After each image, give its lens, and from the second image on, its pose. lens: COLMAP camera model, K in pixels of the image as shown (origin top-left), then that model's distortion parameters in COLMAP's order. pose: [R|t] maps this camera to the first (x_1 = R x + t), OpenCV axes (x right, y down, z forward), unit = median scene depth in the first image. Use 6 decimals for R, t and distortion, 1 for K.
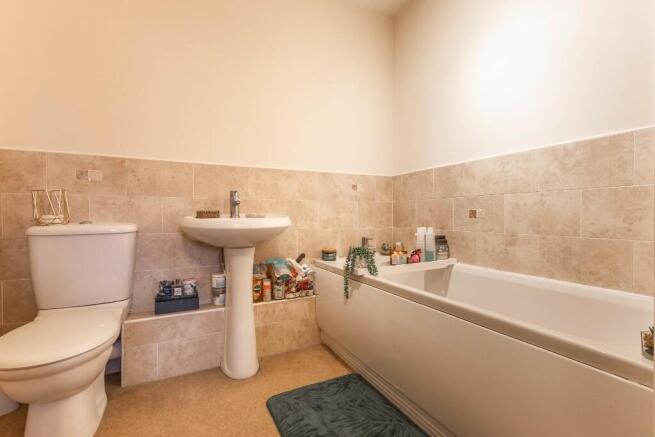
lens RADIAL K [[299.0, 0, 327.9], [0, 299.0, 216.3], [0, 0, 1]] dist [0.016886, 0.000729]
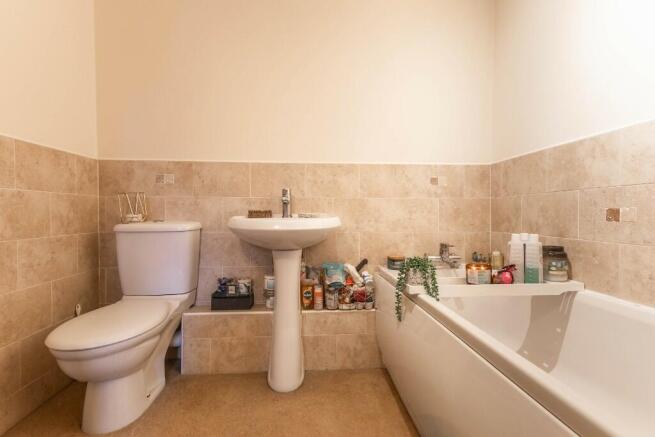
lens RADIAL K [[299.0, 0, 327.0], [0, 299.0, 216.6], [0, 0, 1]] dist [0.016886, 0.000729]
pose [[0.922063, 0.007416, -0.386969, 0.178213], [-0.005023, 0.999961, 0.007195, -0.005906], [0.387007, -0.004690, 0.922065, 0.181724]]
